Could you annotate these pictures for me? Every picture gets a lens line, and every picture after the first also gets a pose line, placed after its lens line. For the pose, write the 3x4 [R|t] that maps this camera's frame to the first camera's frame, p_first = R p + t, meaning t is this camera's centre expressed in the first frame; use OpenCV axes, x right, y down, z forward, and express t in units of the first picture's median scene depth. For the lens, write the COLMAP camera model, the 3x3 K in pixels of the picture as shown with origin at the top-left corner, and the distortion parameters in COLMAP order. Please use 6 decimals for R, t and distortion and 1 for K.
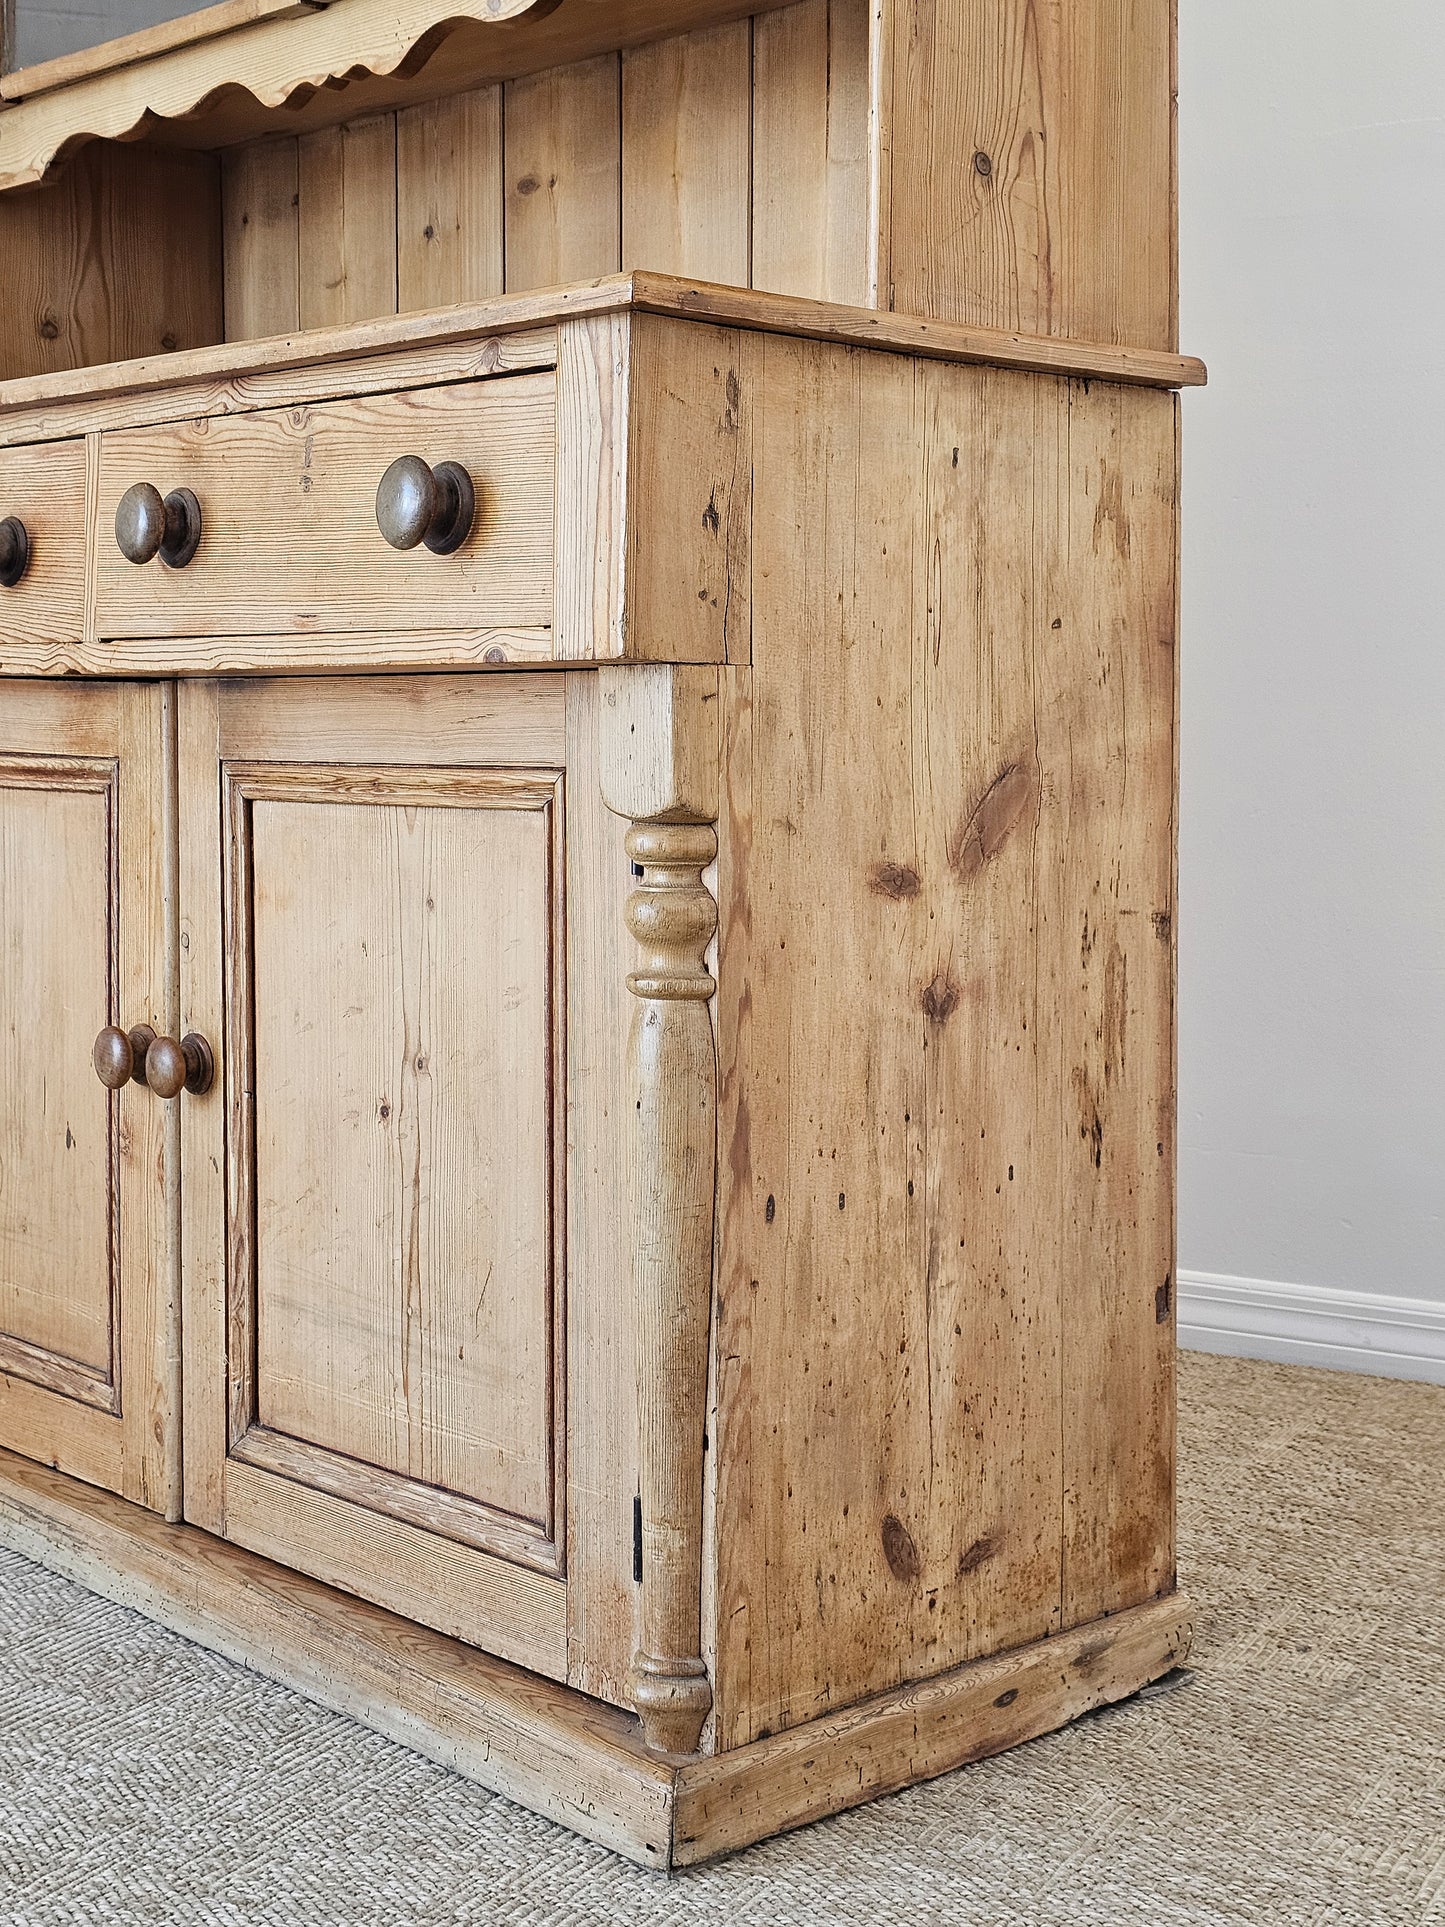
lens RADIAL K [[2654.4, 0, 781.3], [0, 2654.4, 819.7], [0, 0, 1]] dist [0.119694, 0.000000]
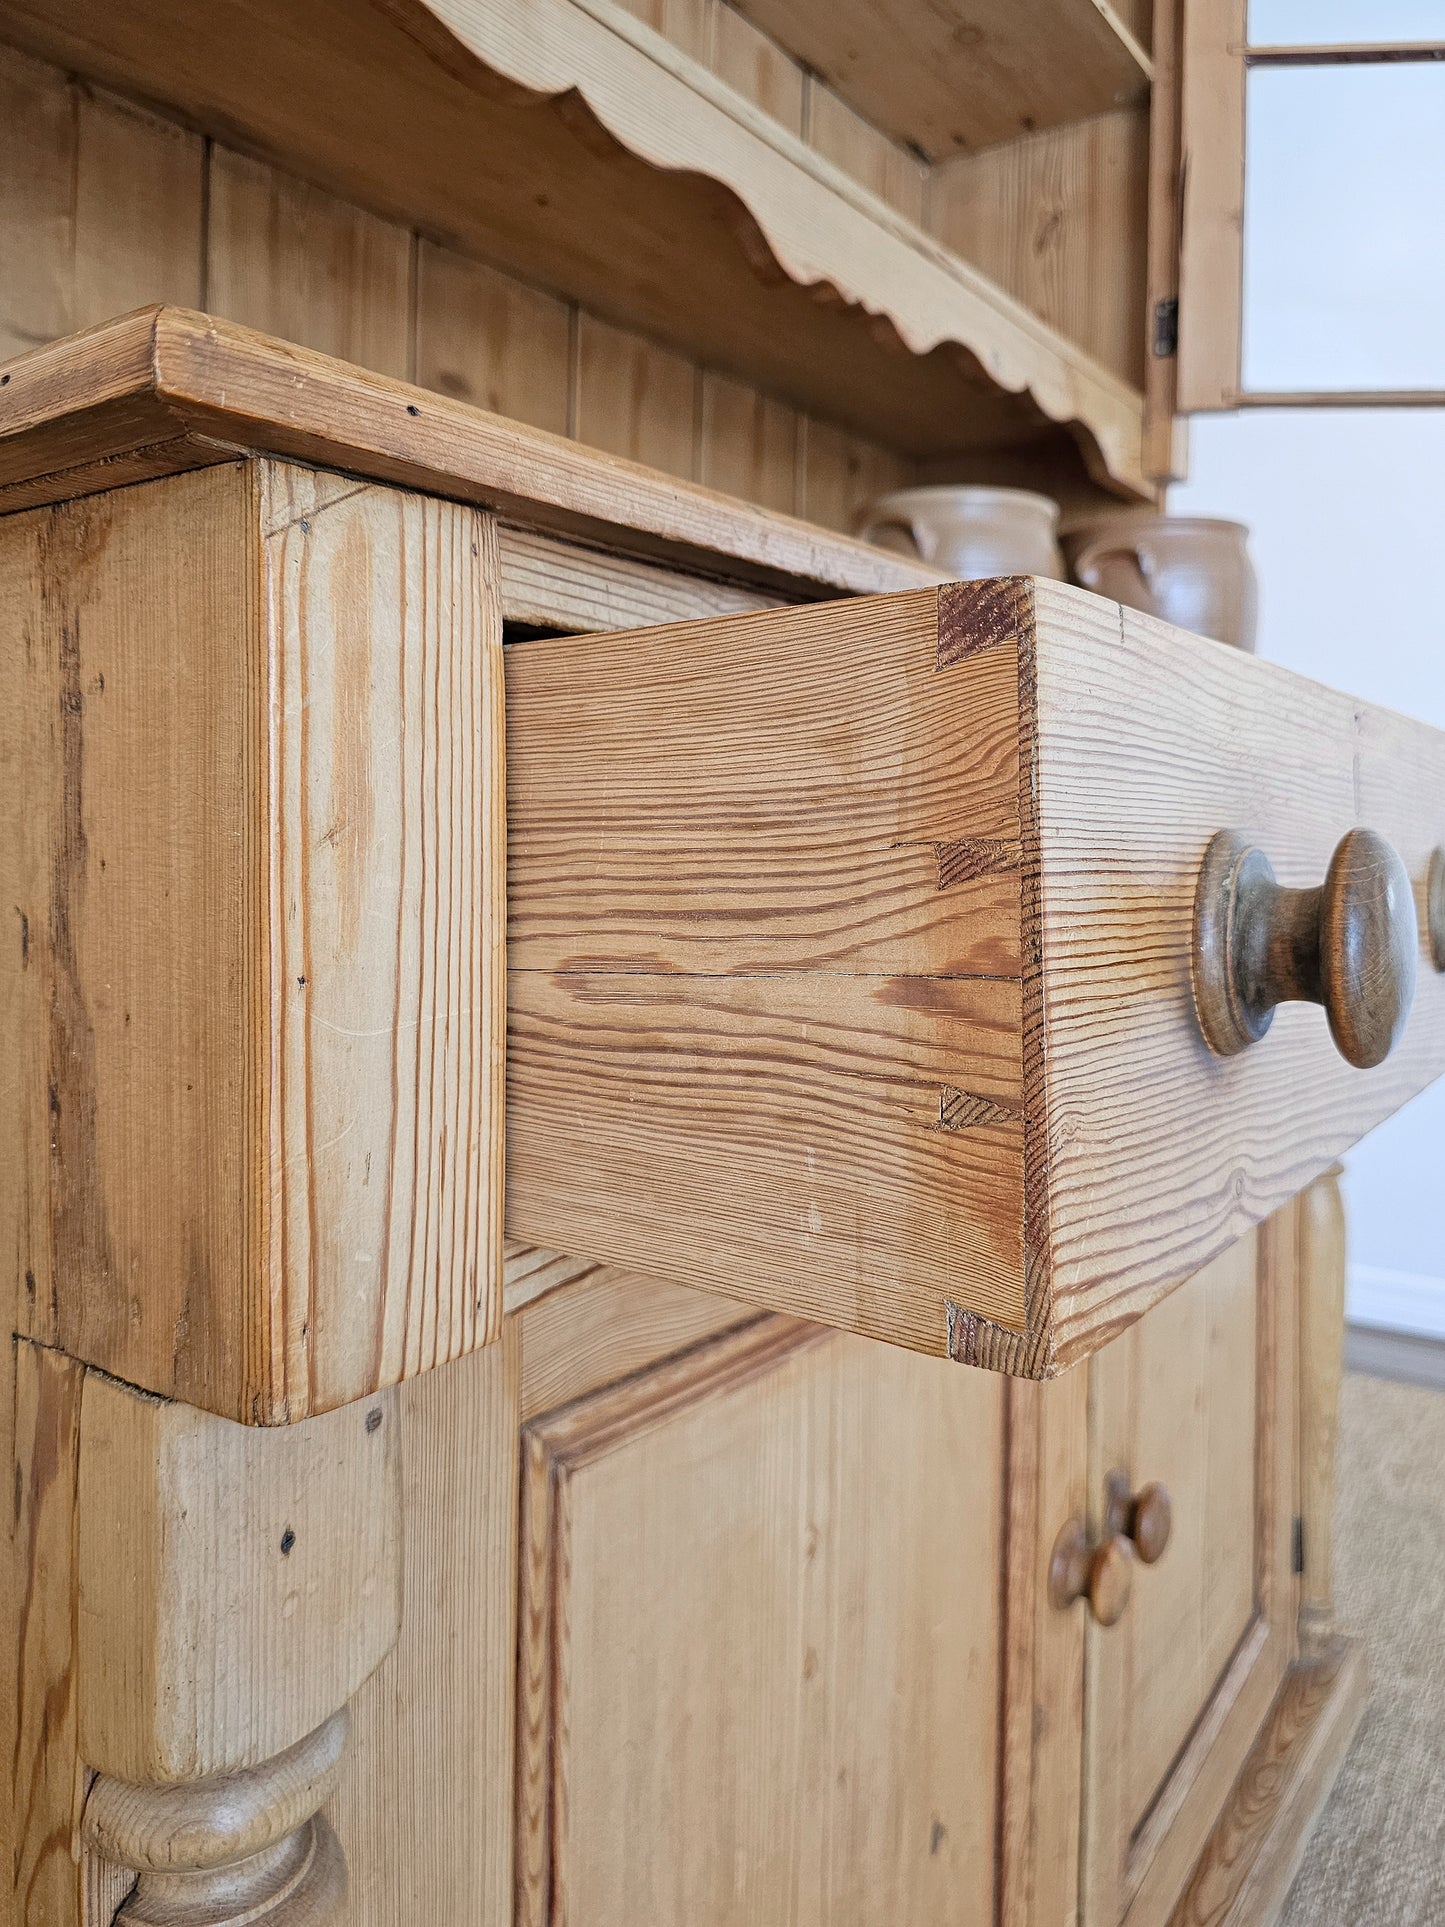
lens RADIAL K [[1425.5, 0, 780.0], [0, 1425.5, 801.9], [0, 0, 1]] dist [-0.021803, -0.003623]
pose [[-0.227975, 0.008079, 0.973633, -0.680270], [0.041636, 0.999132, 0.001459, -0.140746], [-0.972776, 0.040871, -0.228114, 1.303907]]
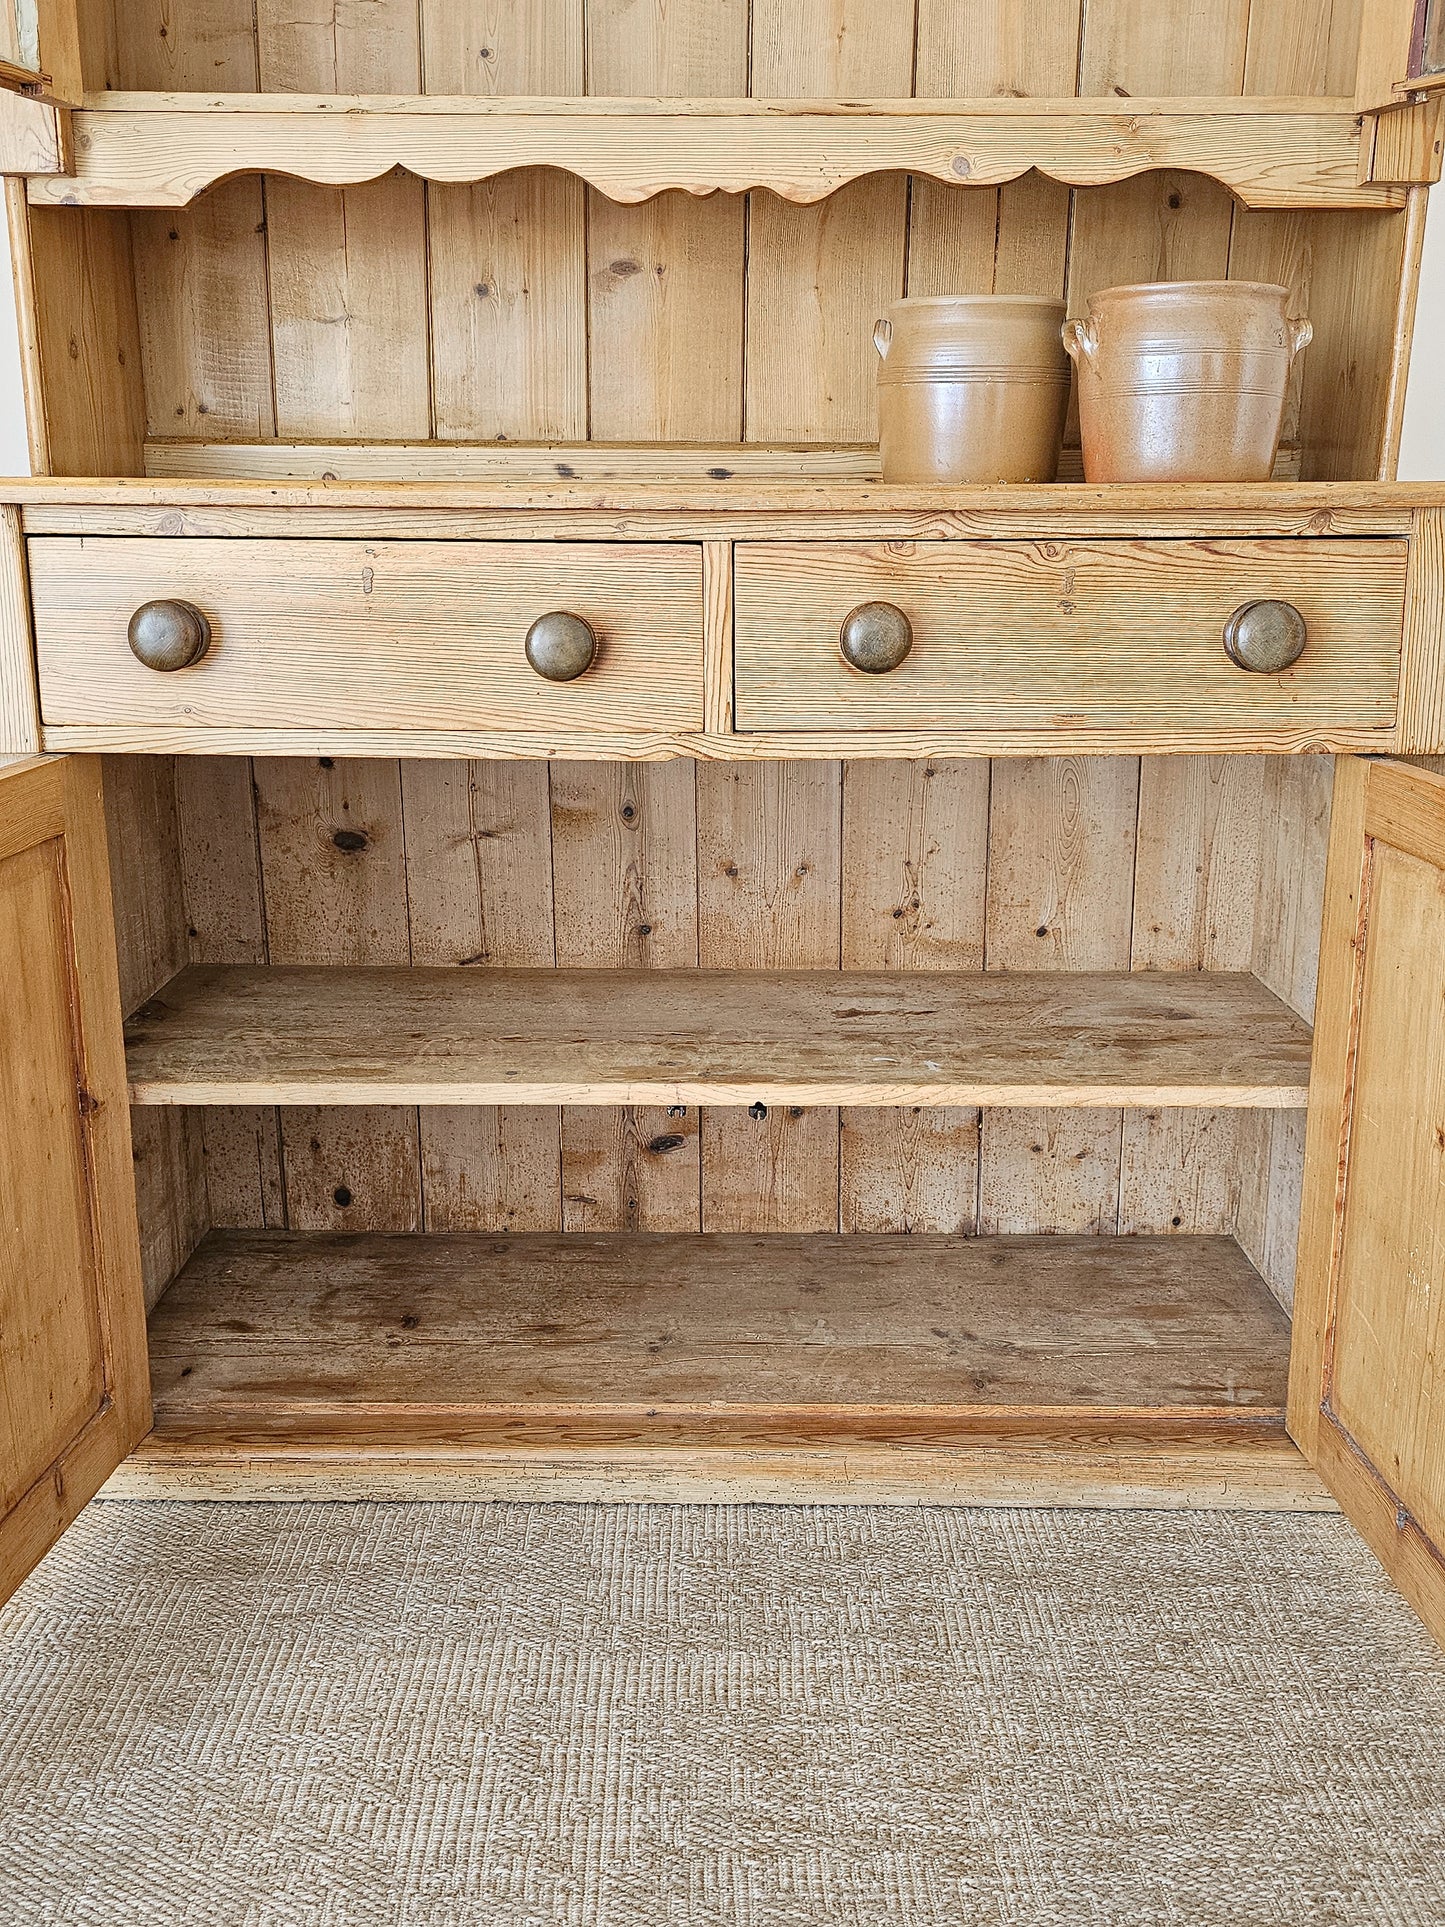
lens RADIAL K [[1804.0, 0, 730.7], [0, 1804.0, 931.8], [0, 0, 1]] dist [0.043758, 0.000000]
pose [[0.687028, -0.175132, 0.705210, -0.864303], [0.032791, 0.977004, 0.210684, -0.154757], [-0.725890, -0.121621, 0.676972, 0.515665]]
